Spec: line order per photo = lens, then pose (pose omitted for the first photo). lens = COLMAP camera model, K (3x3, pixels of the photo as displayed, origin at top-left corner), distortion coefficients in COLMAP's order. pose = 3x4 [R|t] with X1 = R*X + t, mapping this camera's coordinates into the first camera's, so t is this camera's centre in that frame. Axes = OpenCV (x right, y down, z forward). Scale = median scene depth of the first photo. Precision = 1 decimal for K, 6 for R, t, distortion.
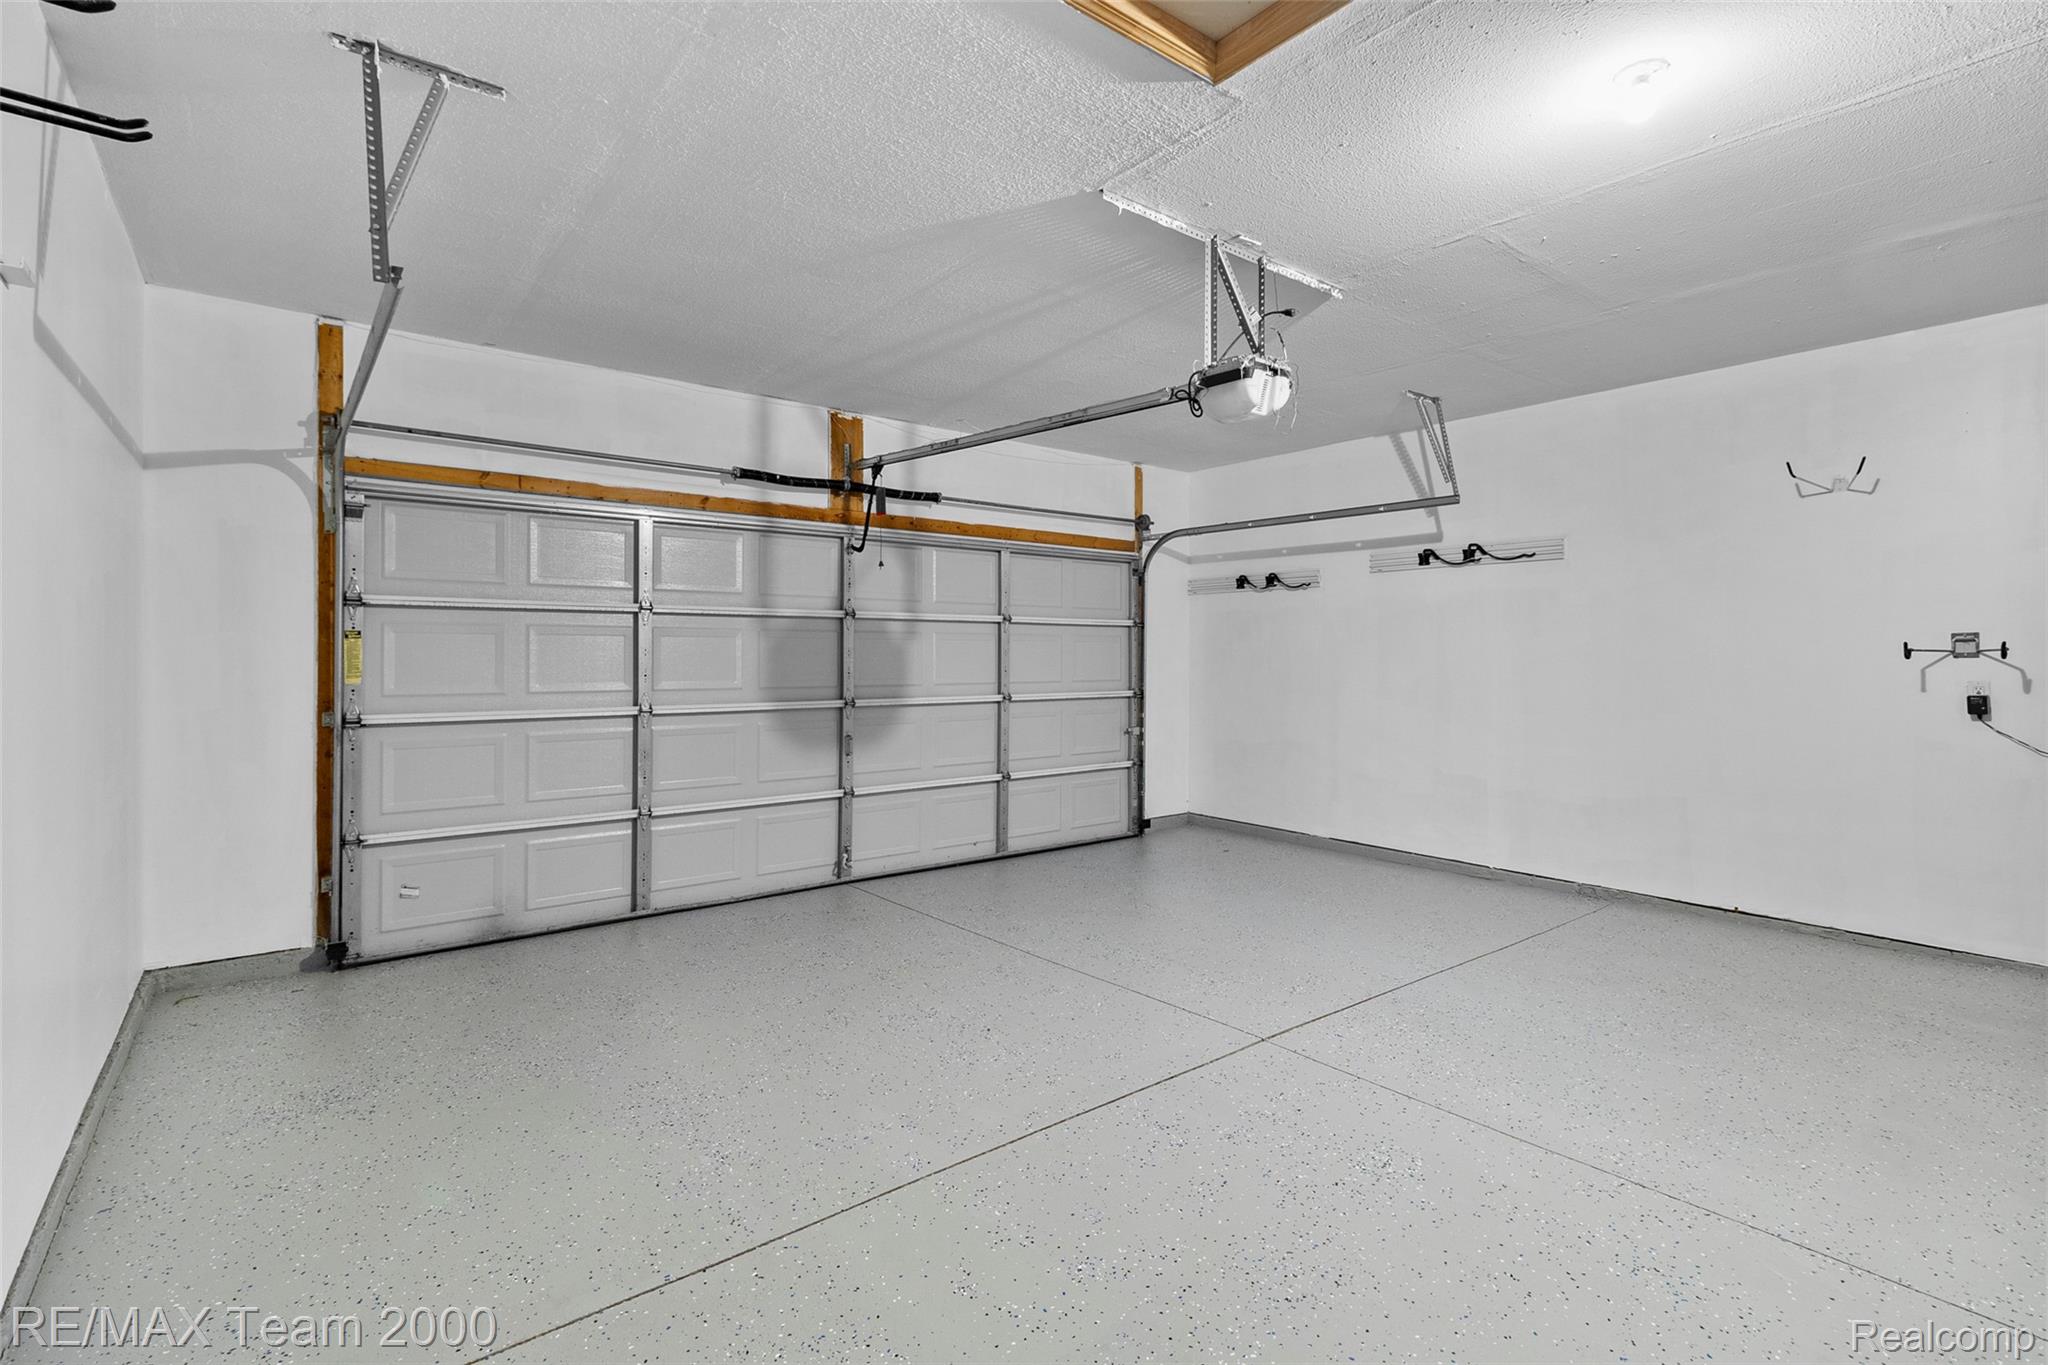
lens RADIAL K [[943.0, 0, 1024.5], [0, 943.0, 665.6], [0, 0, 1]] dist [0.004672, -0.000630]
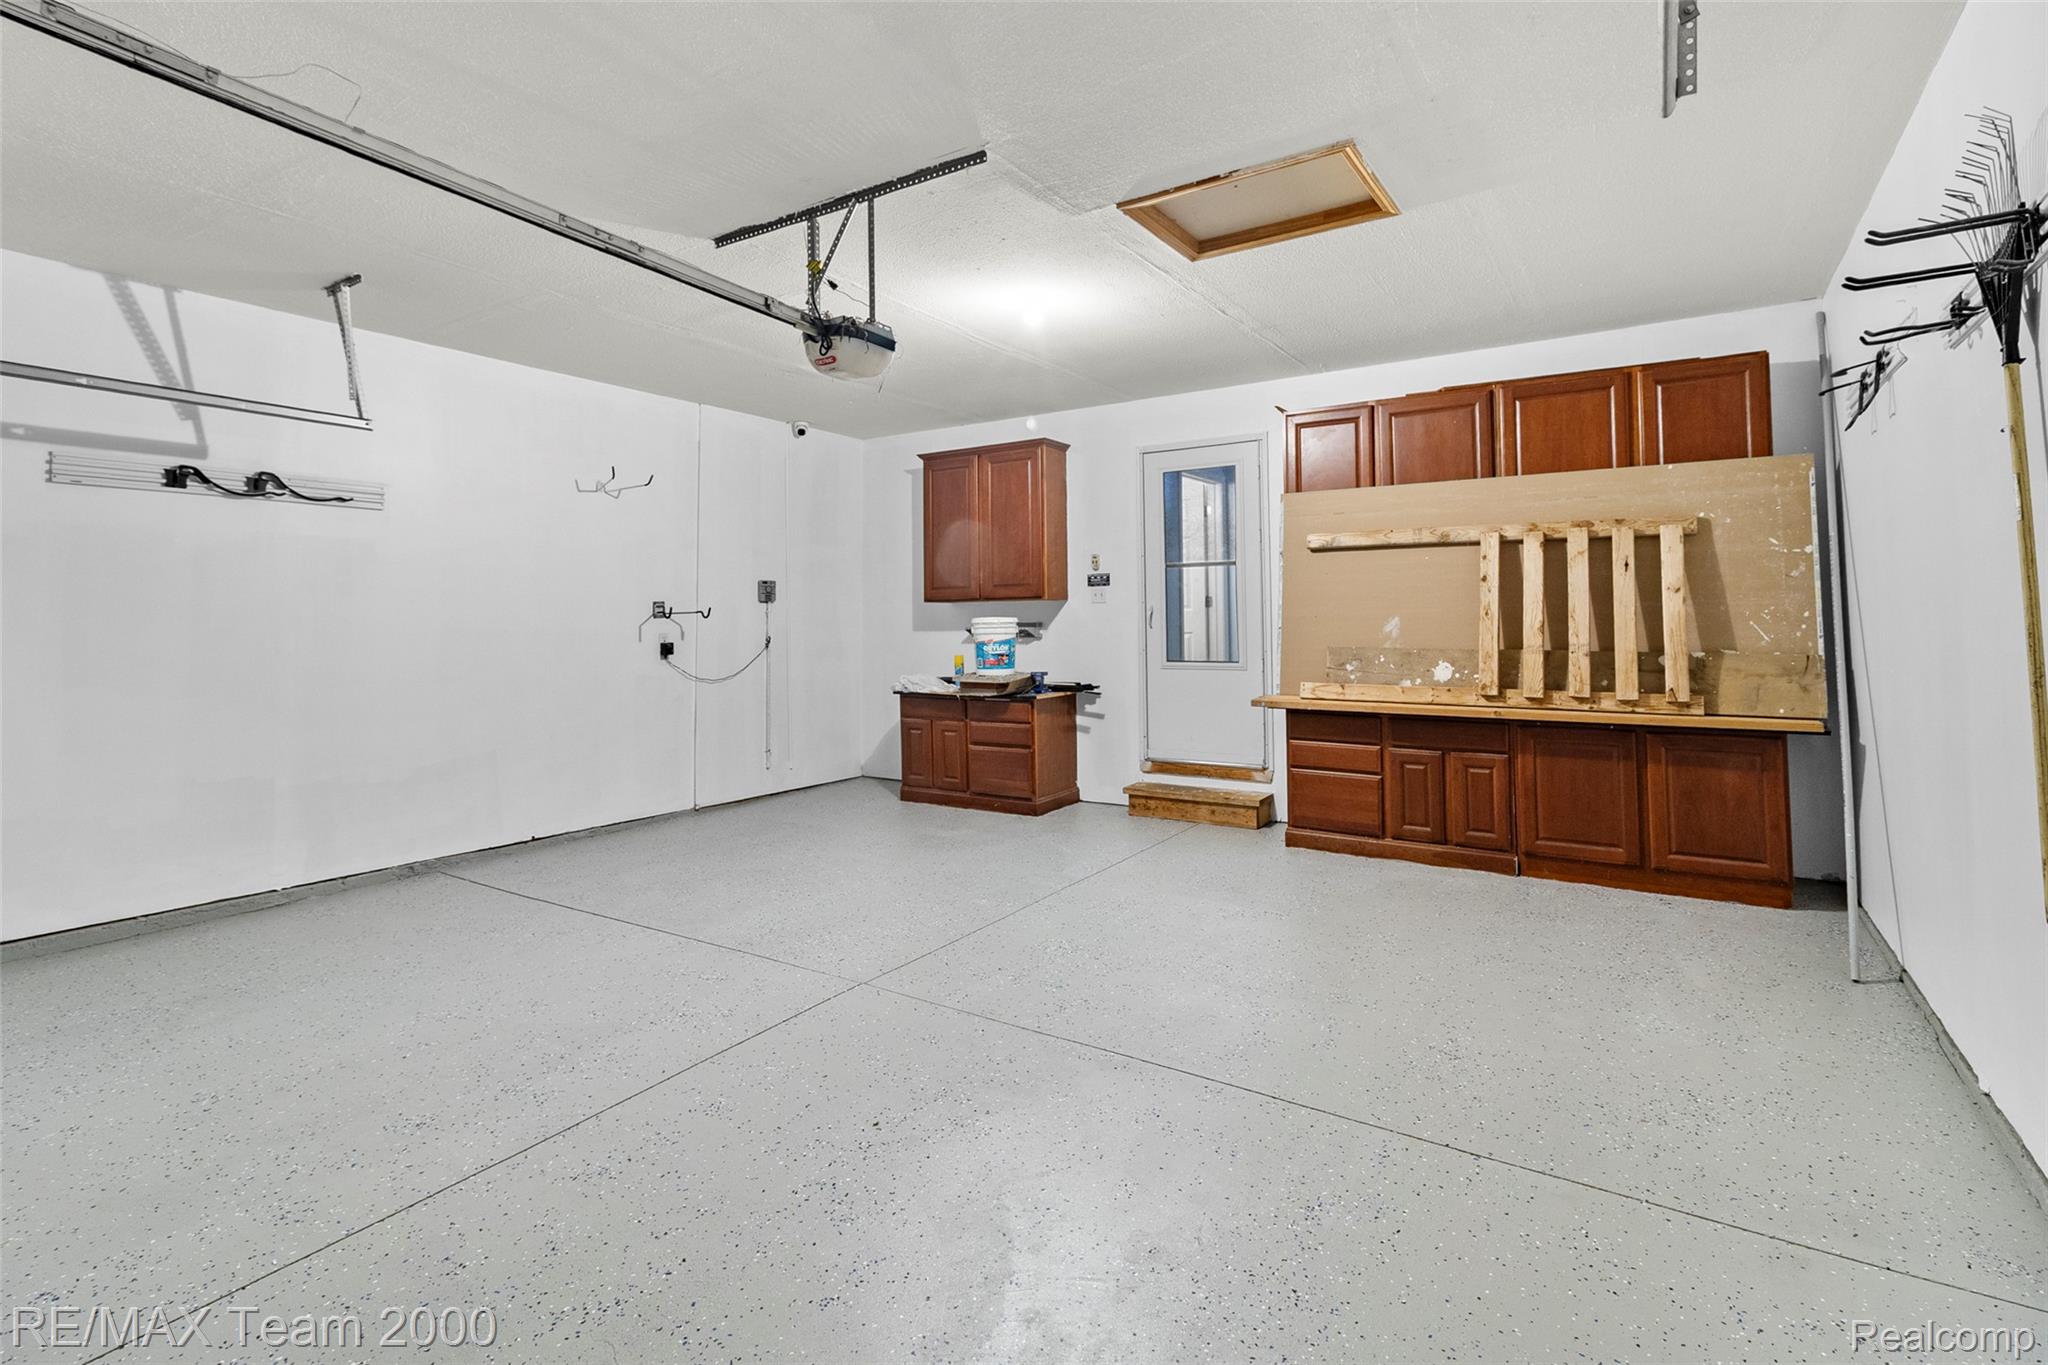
lens RADIAL K [[943.0, 0, 1051.7], [0, 943.0, 589.8], [0, 0, 1]] dist [0.004672, -0.000630]
pose [[-0.321573, 0.031389, 0.946365, -0.455399], [0.017936, 0.999473, -0.027055, -0.001243], [-0.946715, 0.008274, -0.321966, 0.643488]]
